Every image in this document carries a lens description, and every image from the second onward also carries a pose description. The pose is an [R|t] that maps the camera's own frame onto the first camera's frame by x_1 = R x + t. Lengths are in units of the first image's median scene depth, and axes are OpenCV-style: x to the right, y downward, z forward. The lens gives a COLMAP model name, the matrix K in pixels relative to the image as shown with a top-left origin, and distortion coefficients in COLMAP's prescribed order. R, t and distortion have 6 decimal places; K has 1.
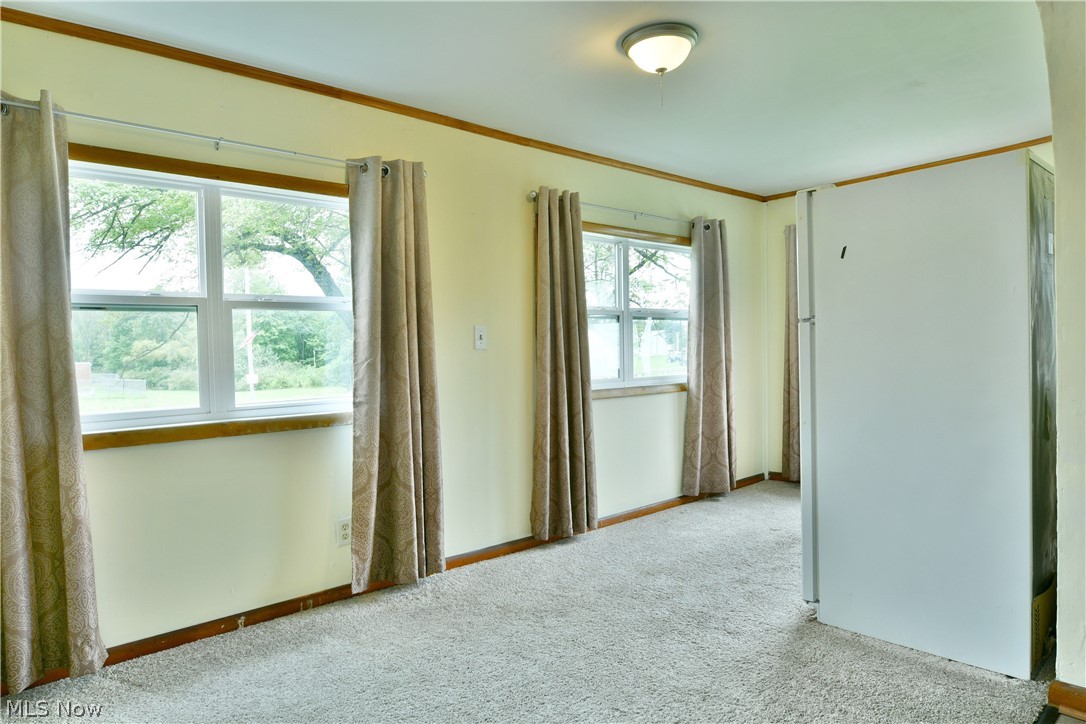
lens RADIAL K [[676.7, 0, 532.1], [0, 676.7, 387.8], [0, 0, 1]] dist [-0.001191, -0.001424]
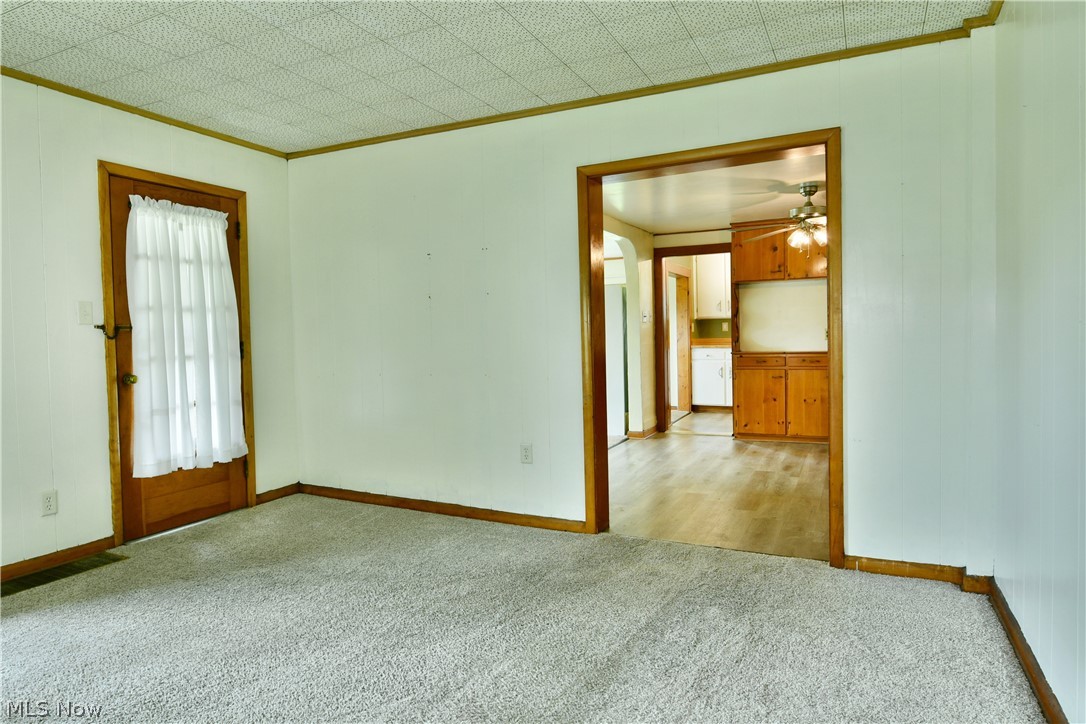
lens RADIAL K [[678.0, 0, 540.2], [0, 678.0, 351.4], [0, 0, 1]] dist [-0.006983, -0.003890]
pose [[0.911894, -0.001291, 0.410424, -0.493381], [0.016123, 0.999336, -0.032680, 0.049218], [-0.410110, 0.036418, 0.911309, -0.913909]]
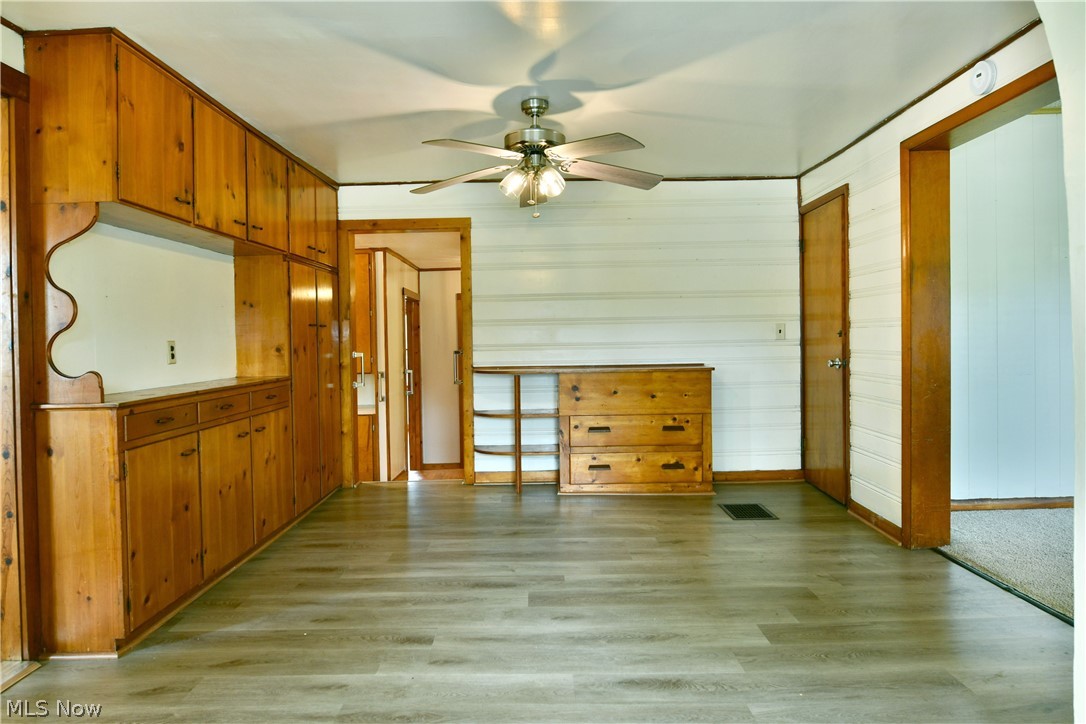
lens RADIAL K [[664.0, 0, 547.1], [0, 664.0, 344.9], [0, 0, 1]] dist [-0.015417, -0.001950]
pose [[-0.767300, 0.036618, 0.640242, -0.064373], [0.076142, 0.996508, 0.034258, -0.027223], [-0.636752, 0.075036, -0.767409, 0.447570]]
